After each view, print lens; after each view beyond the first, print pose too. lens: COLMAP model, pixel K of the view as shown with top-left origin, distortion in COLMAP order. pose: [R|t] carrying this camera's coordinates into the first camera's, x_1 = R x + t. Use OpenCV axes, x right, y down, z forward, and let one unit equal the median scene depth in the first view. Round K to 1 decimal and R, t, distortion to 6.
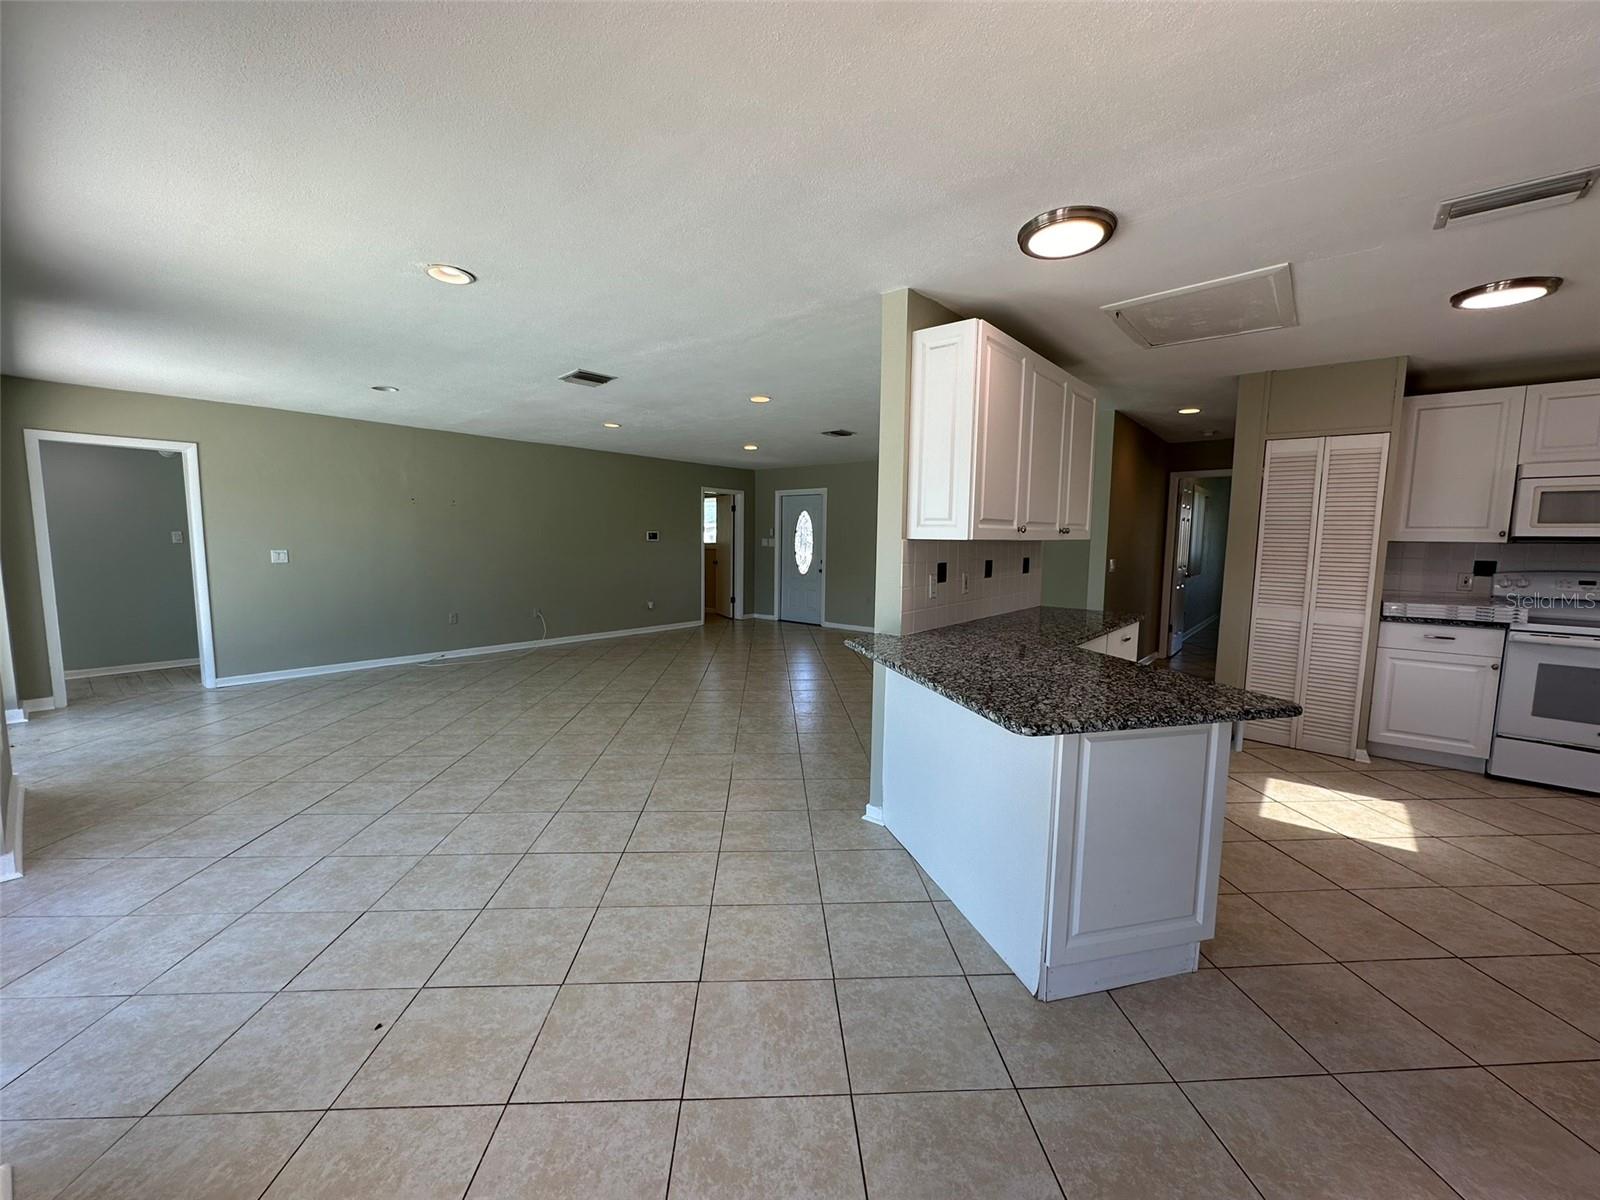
lens RADIAL K [[642.4, 0, 800.0], [0, 642.4, 600.0], [0, 0, 1]] dist [0.000651, 0.000531]
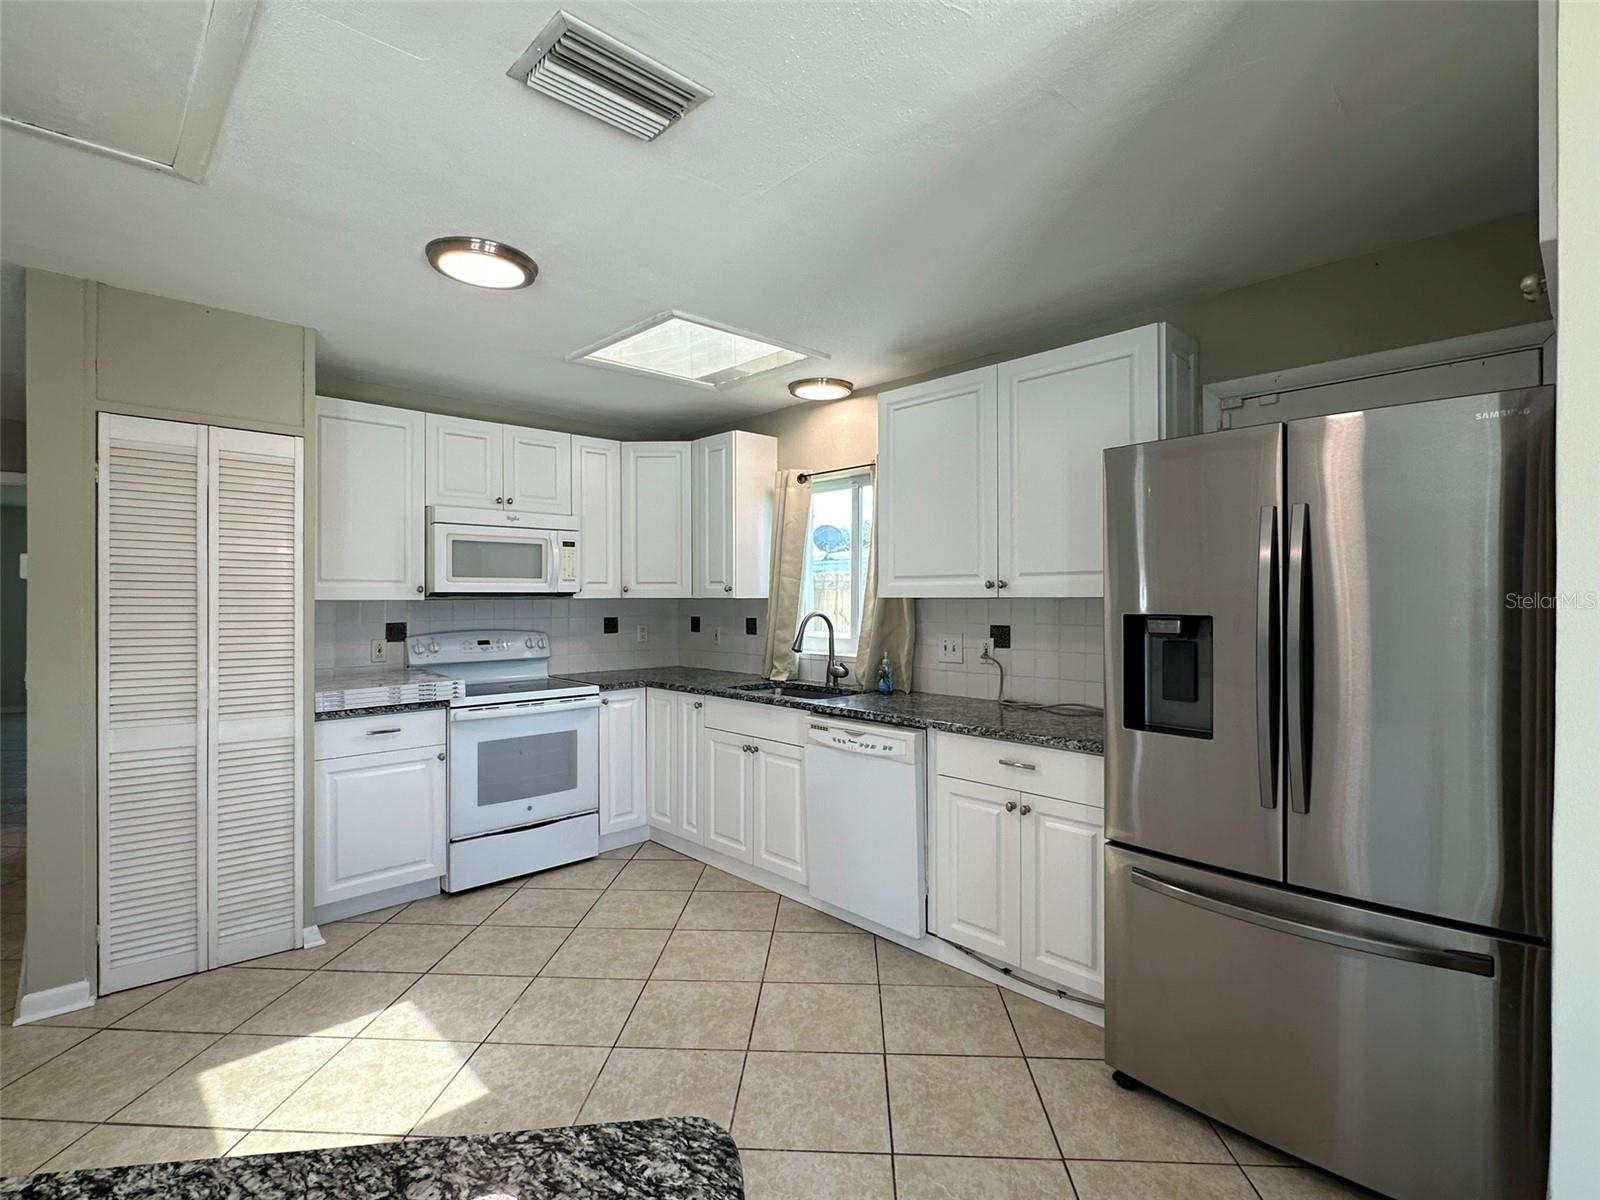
lens RADIAL K [[768.9, 0, 800.0], [0, 768.9, 600.0], [0, 0, 1]] dist [-0.003917, -0.000844]
pose [[0.113997, -0.017101, 0.993334, 0.194992], [0.101179, 0.994853, 0.005516, -0.048004], [-0.988315, 0.099875, 0.115141, 0.434226]]
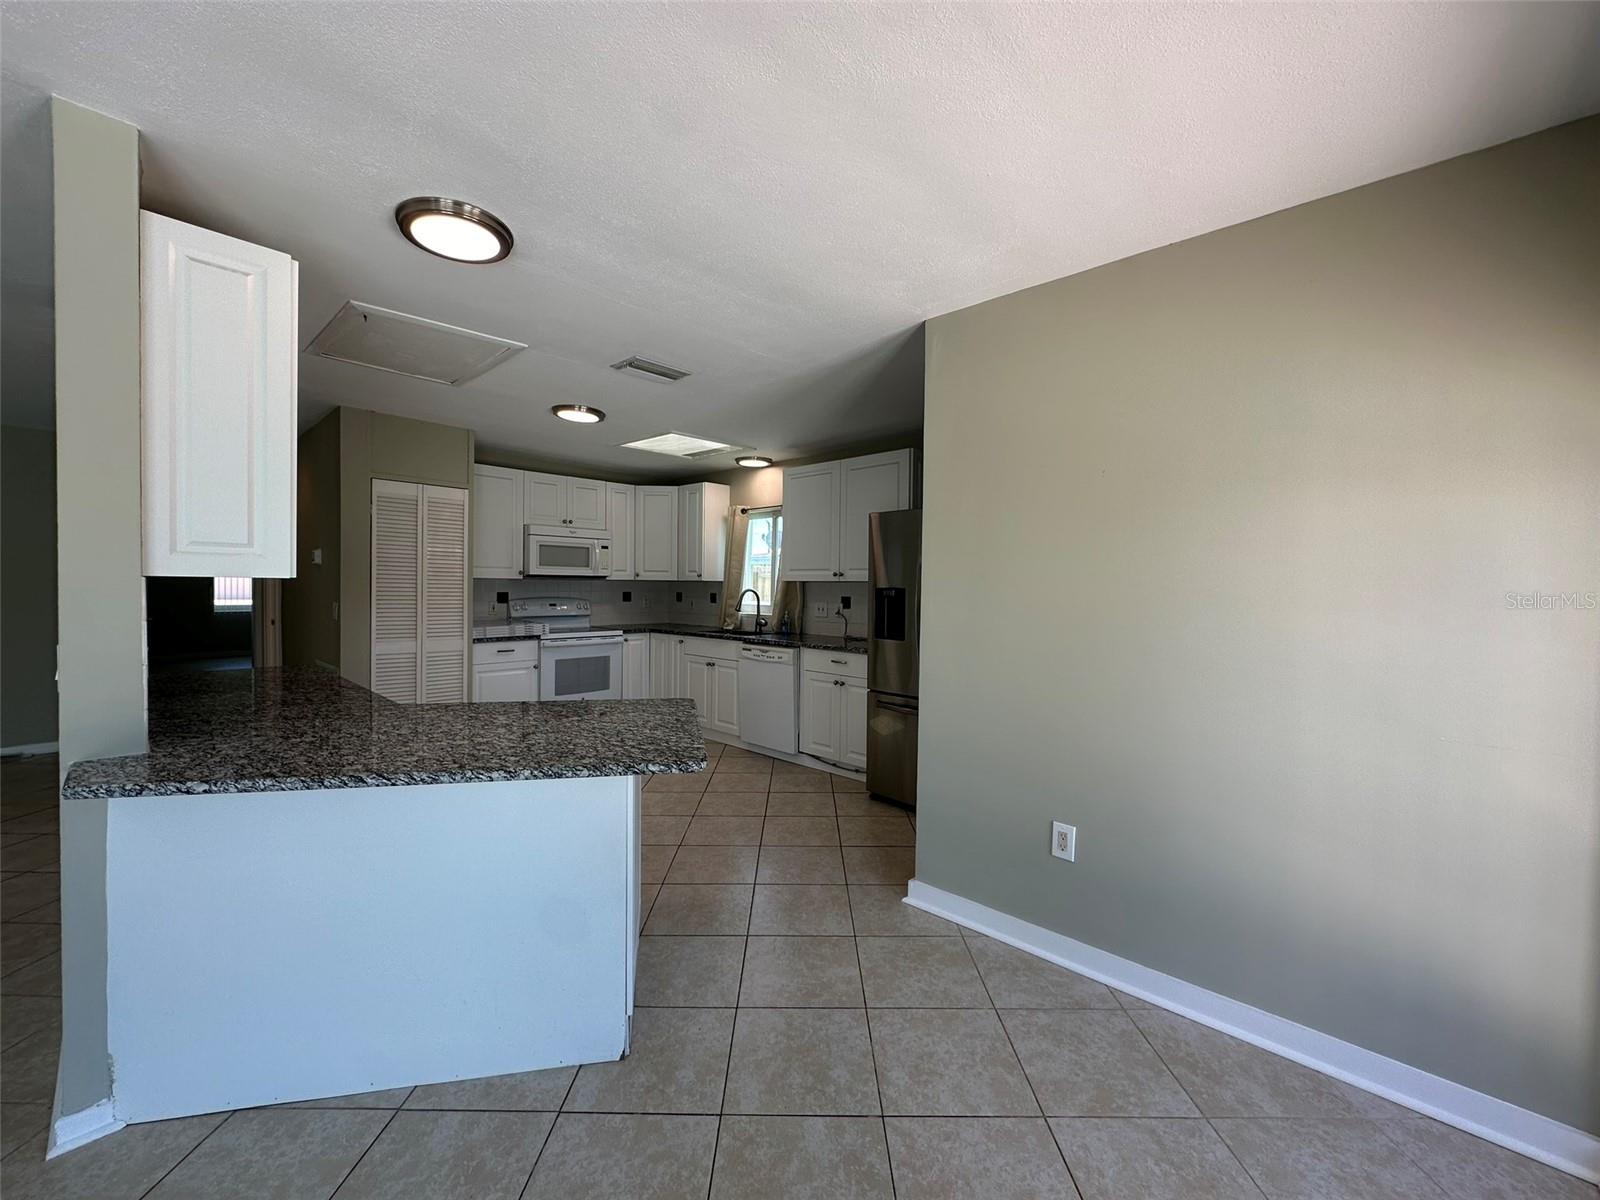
lens RADIAL K [[642.2, 0, 800.0], [0, 642.2, 600.0], [0, 0, 1]] dist [0.000127, 0.000114]
pose [[0.056481, -0.034949, 0.997792, -0.284703], [0.087347, 0.995728, 0.029933, -0.033044], [-0.994576, 0.085463, 0.059292, 0.326603]]
